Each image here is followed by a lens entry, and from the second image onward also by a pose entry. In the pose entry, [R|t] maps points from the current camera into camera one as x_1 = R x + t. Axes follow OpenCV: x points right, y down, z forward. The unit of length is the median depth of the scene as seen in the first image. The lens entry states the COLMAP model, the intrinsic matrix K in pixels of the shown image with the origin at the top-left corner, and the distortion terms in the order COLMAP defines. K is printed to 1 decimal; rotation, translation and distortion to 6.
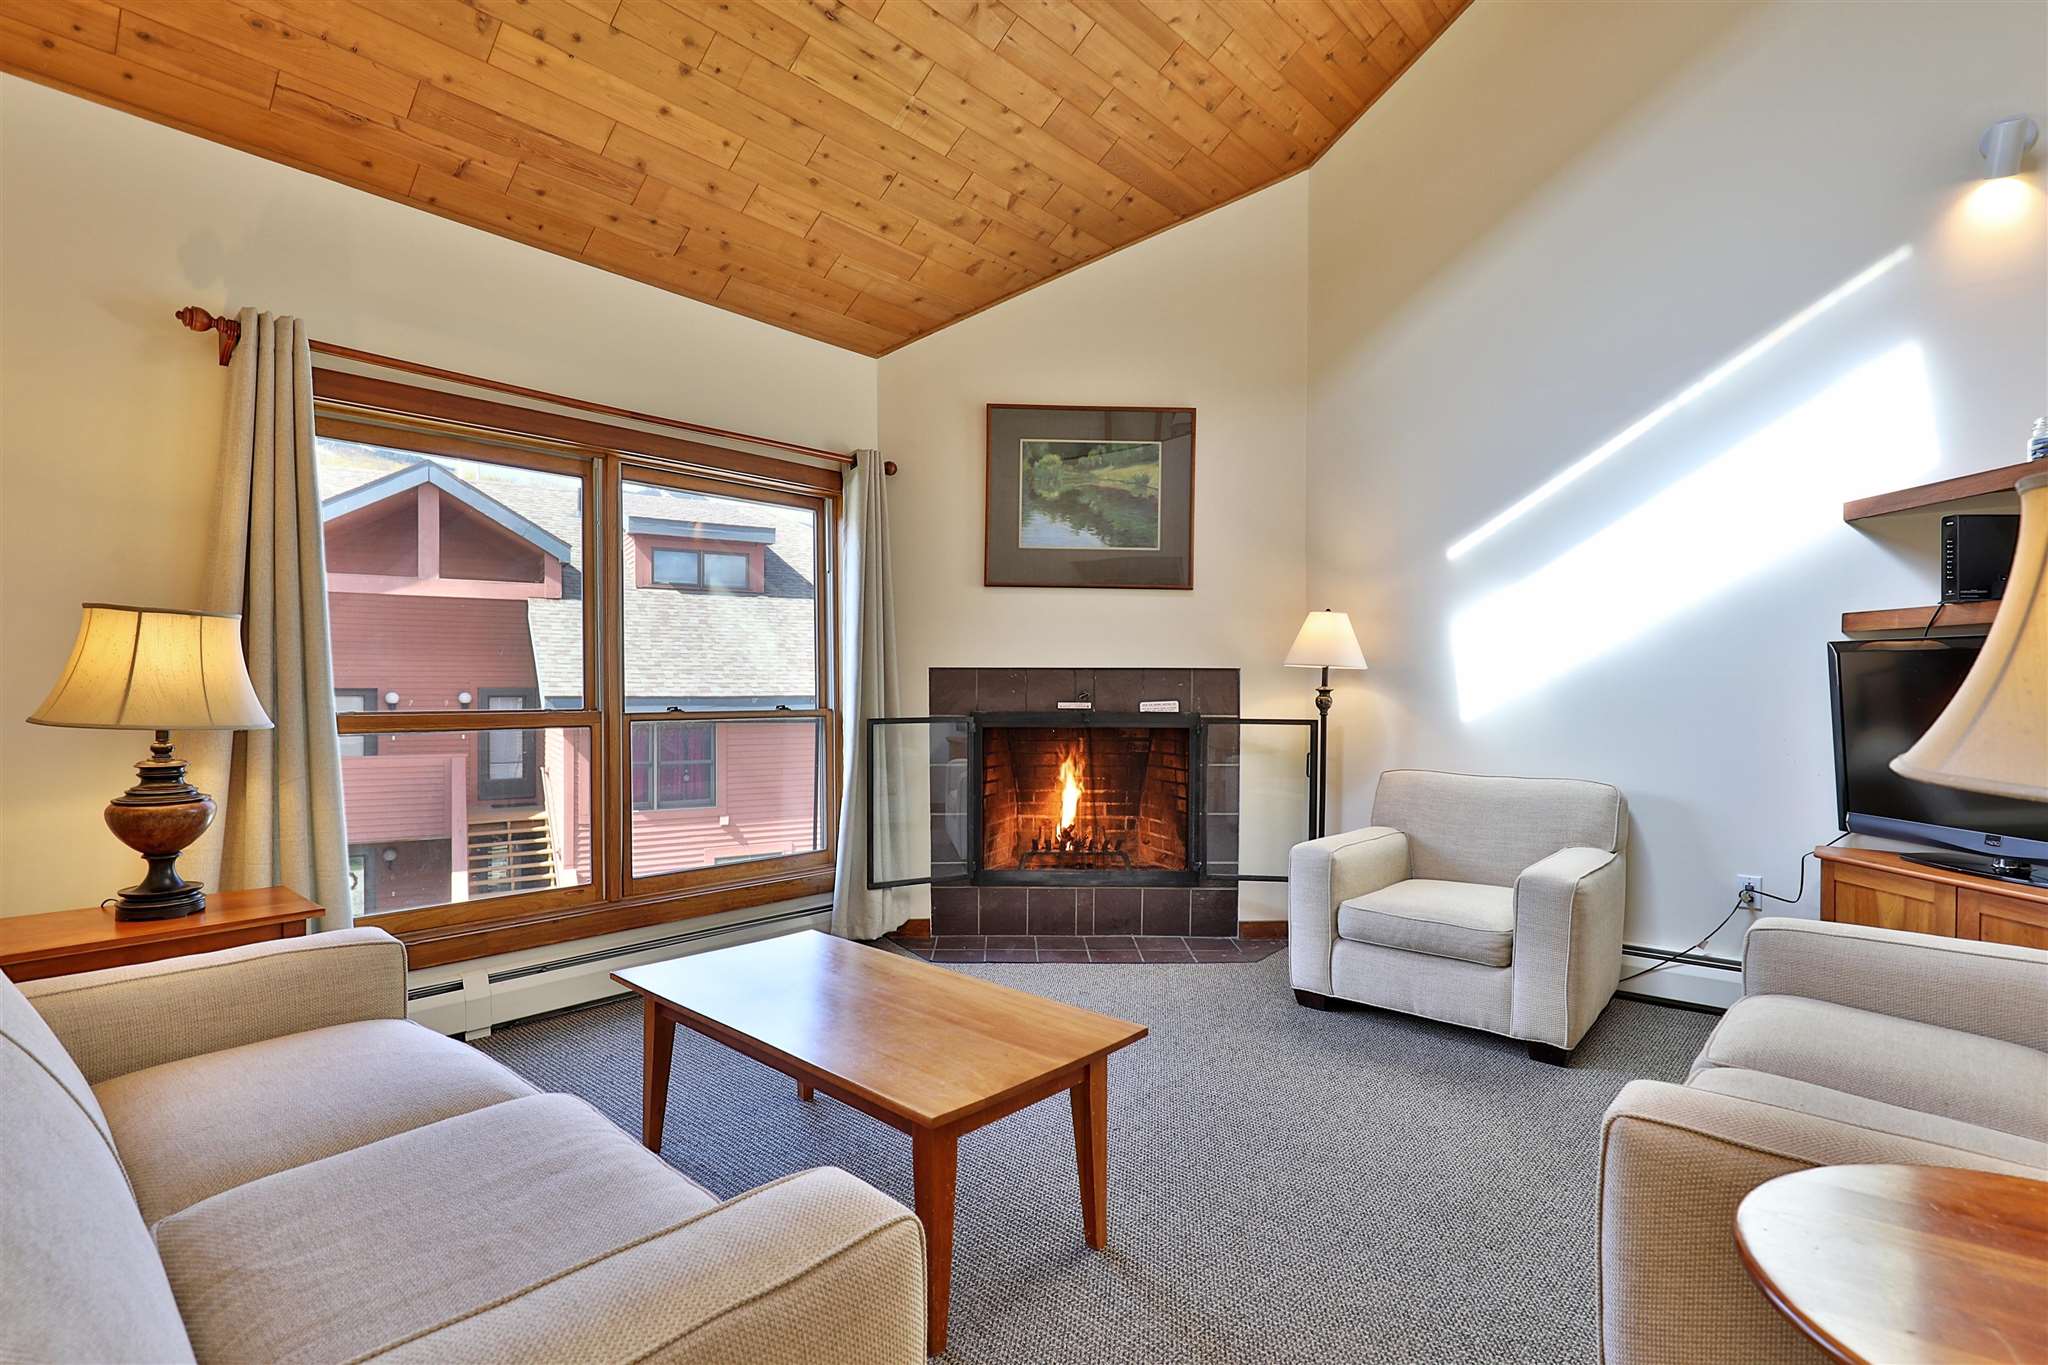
lens RADIAL K [[983.7, 0, 1024.0], [0, 983.7, 682.5], [0, 0, 1]] dist [-0.002012, -0.000615]
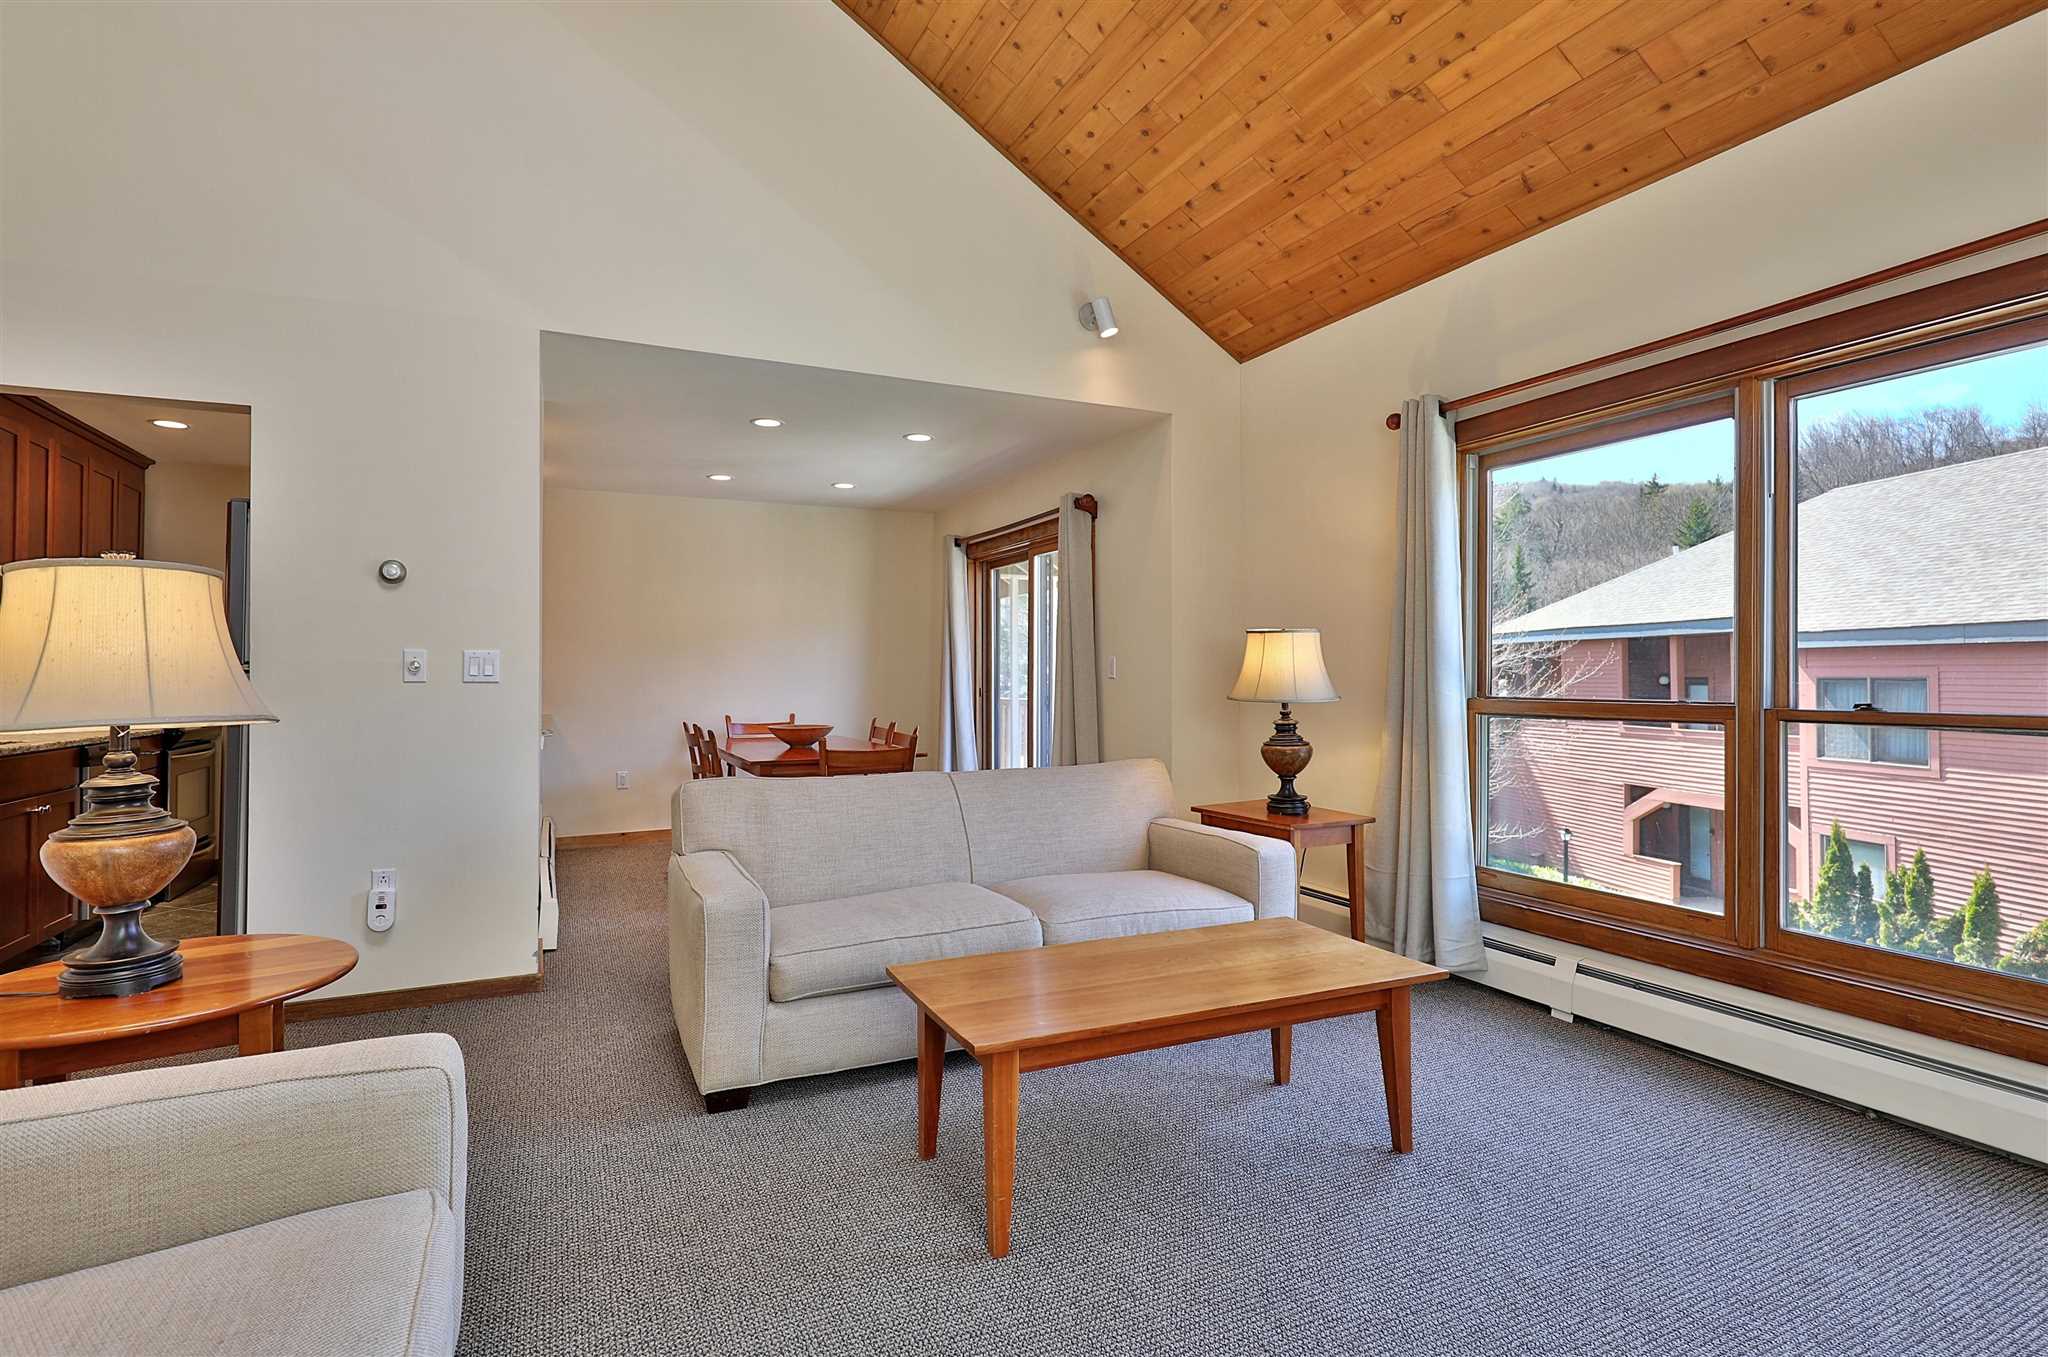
lens RADIAL K [[999.6, 0, 1019.2], [0, 999.6, 685.0], [0, 0, 1]] dist [-0.000323, -0.000548]
pose [[-0.386843, 0.007104, -0.922118, 0.443240], [0.007769, 0.999960, 0.004444, 0.004472], [0.922113, -0.005445, -0.386883, 0.637349]]
